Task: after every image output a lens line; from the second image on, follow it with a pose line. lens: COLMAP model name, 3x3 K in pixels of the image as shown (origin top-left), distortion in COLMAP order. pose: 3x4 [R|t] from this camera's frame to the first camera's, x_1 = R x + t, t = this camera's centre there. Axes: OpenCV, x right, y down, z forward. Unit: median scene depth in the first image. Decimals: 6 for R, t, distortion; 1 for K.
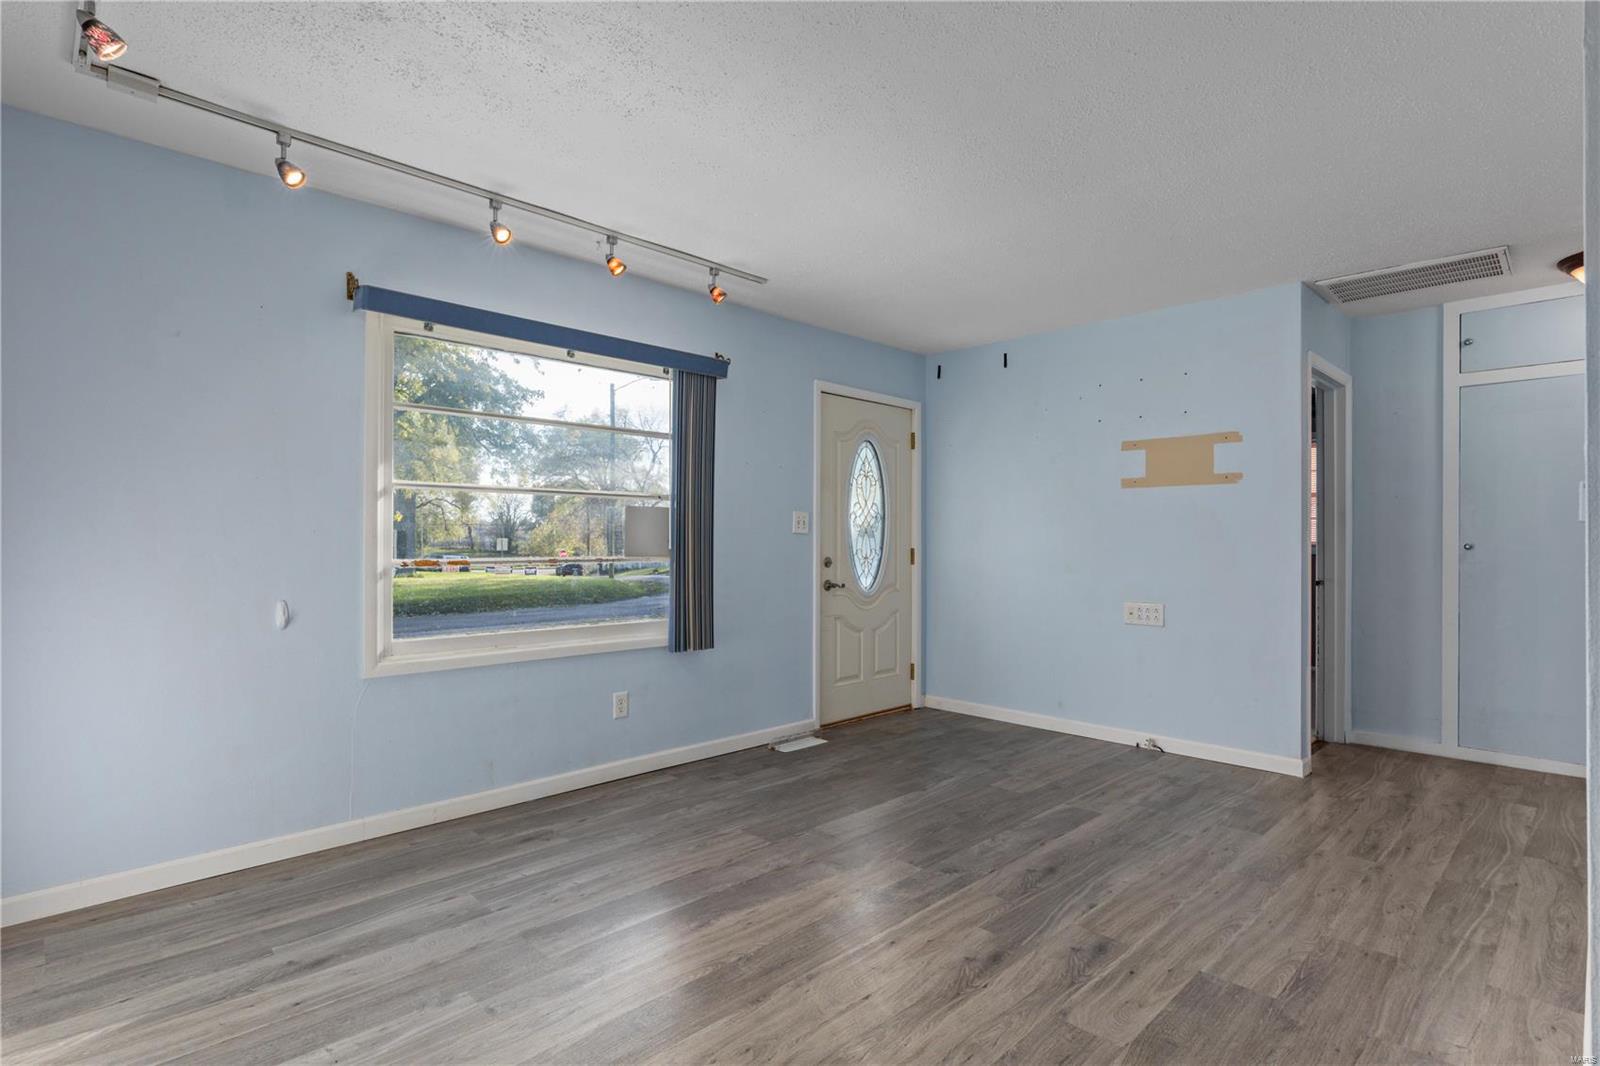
lens RADIAL K [[791.4, 0, 801.9], [0, 791.4, 542.0], [0, 0, 1]] dist [-0.017425, -0.000172]
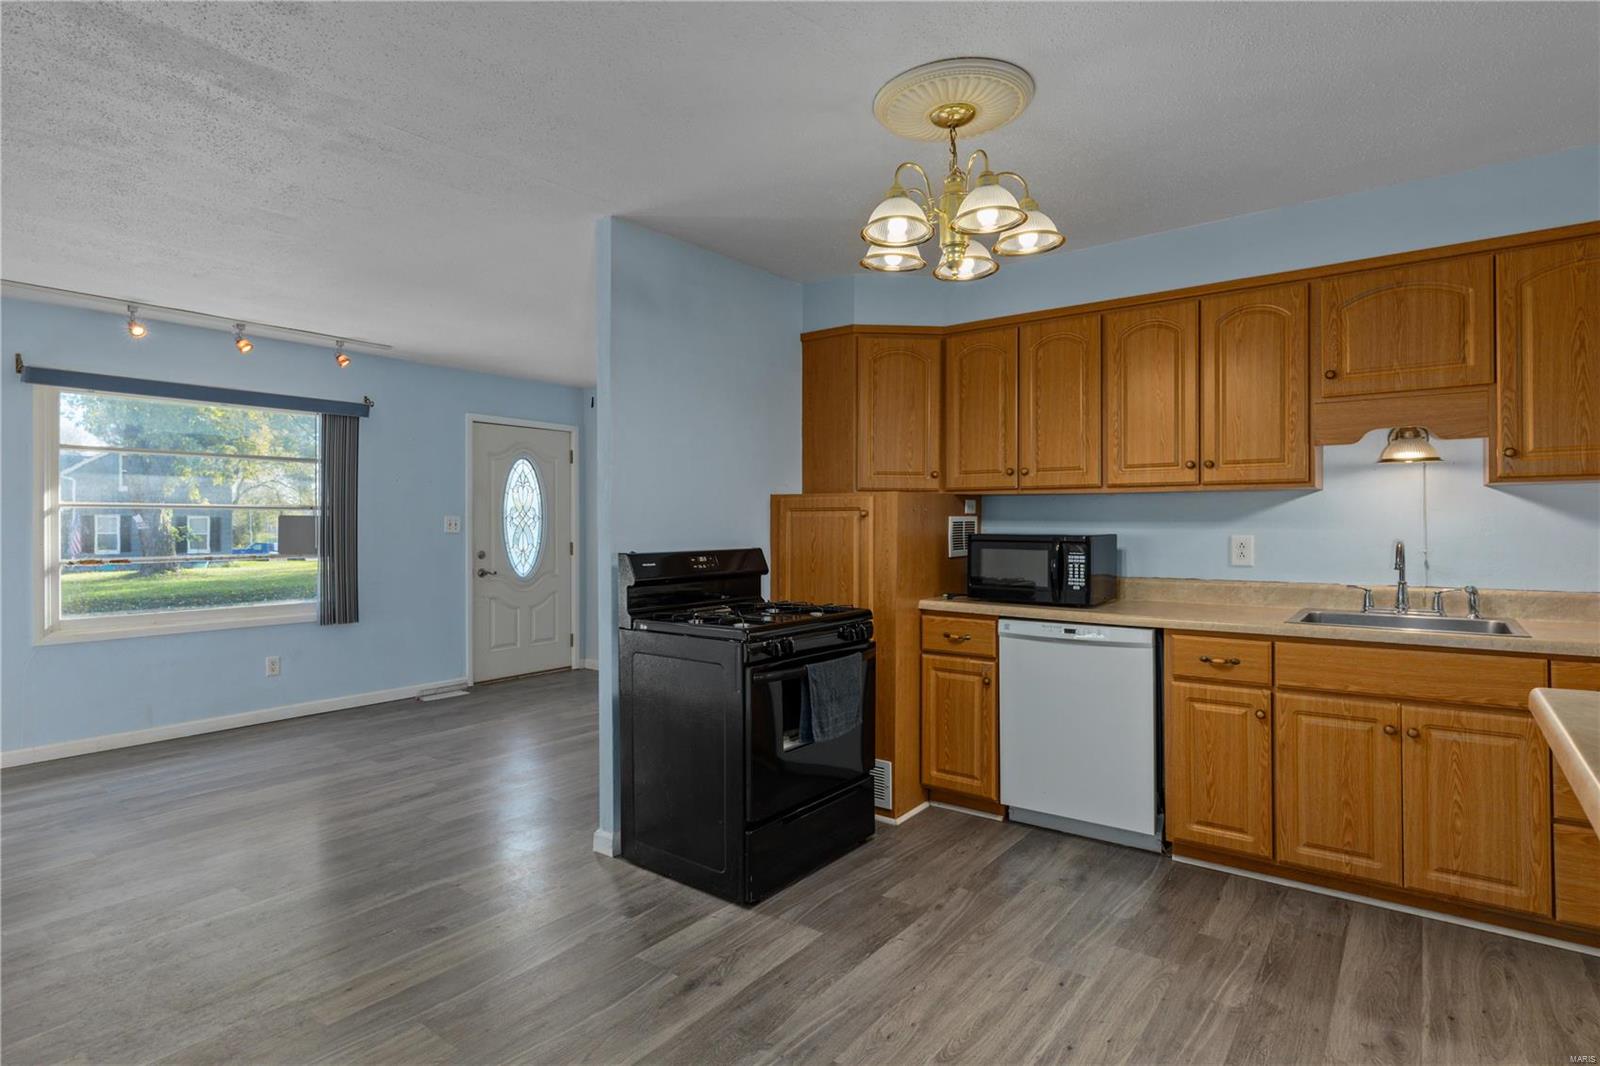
lens RADIAL K [[807.4, 0, 796.8], [0, 807.4, 528.4], [0, 0, 1]] dist [-0.004342, -0.001212]
pose [[0.989900, -0.007290, 0.141578, 0.362413], [0.006711, 0.999967, 0.004564, -0.020253], [-0.141606, -0.003568, 0.989917, -0.372693]]
